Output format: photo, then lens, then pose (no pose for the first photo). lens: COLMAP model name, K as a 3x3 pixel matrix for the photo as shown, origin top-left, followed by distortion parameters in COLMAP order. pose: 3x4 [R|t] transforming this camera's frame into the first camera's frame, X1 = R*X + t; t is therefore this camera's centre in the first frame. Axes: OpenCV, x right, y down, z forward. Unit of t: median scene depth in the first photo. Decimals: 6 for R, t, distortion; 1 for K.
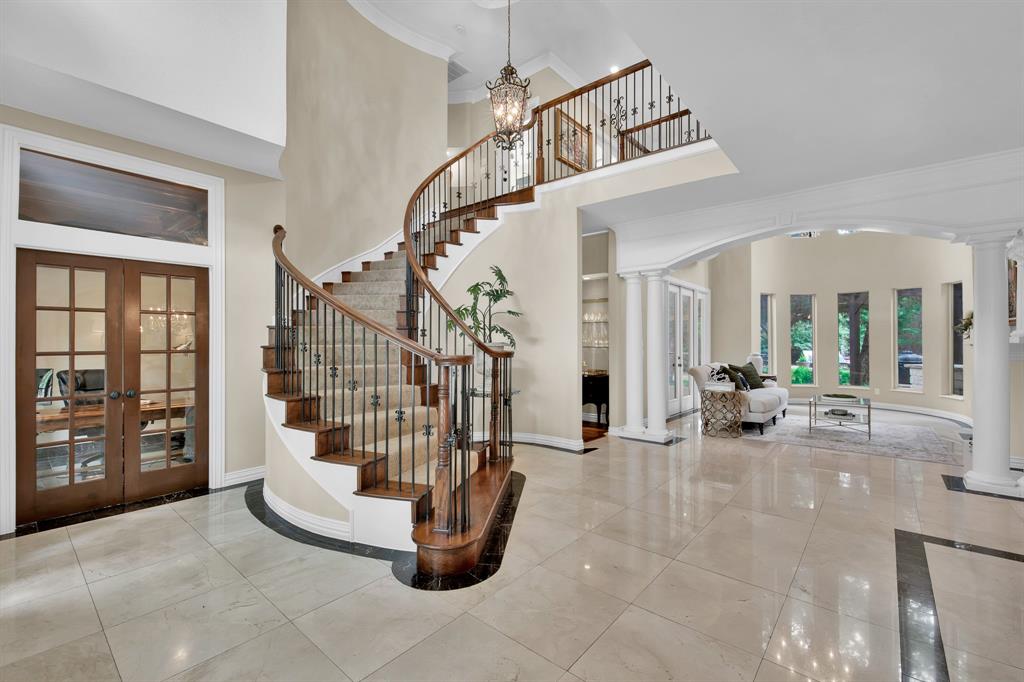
lens RADIAL K [[446.9, 0, 519.6], [0, 446.9, 345.0], [0, 0, 1]] dist [0.016327, -0.000434]
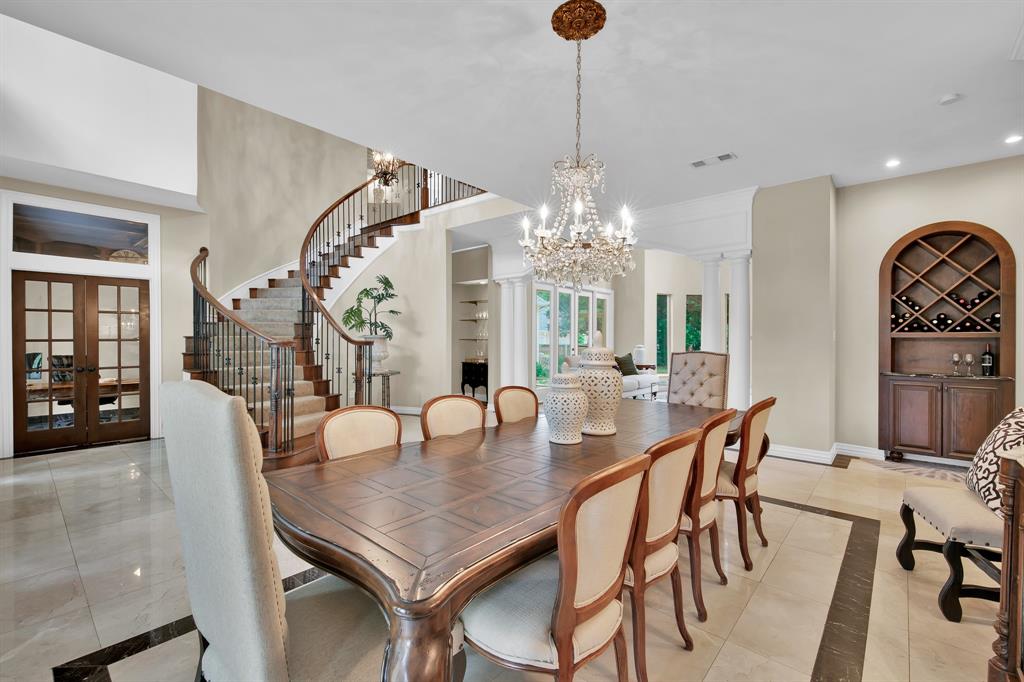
lens RADIAL K [[446.9, 0, 506.4], [0, 446.9, 346.7], [0, 0, 1]] dist [0.016327, -0.000434]
pose [[0.999733, 0.003699, -0.022829, 0.424037], [-0.003374, 0.999893, 0.014243, 0.010466], [0.022880, -0.014162, 0.999638, -0.352490]]
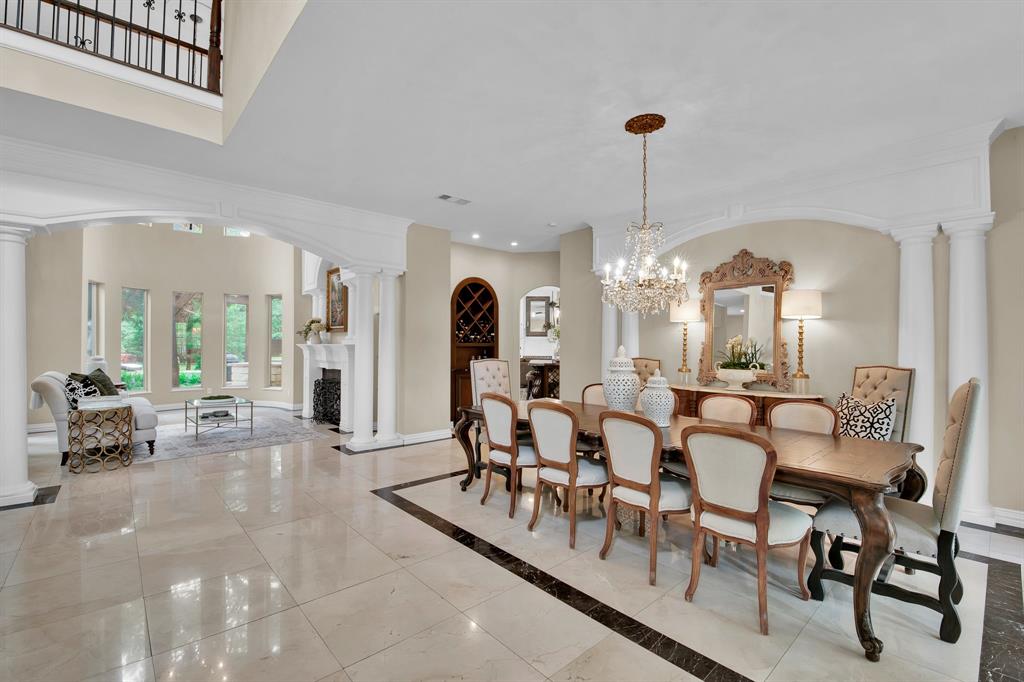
lens RADIAL K [[446.9, 0, 511.1], [0, 446.9, 334.9], [0, 0, 1]] dist [0.016327, -0.000434]
pose [[0.125162, 0.026426, 0.991784, -0.235948], [-0.006364, 0.999646, -0.025832, -0.005725], [-0.992116, -0.003078, 0.125286, 0.257290]]
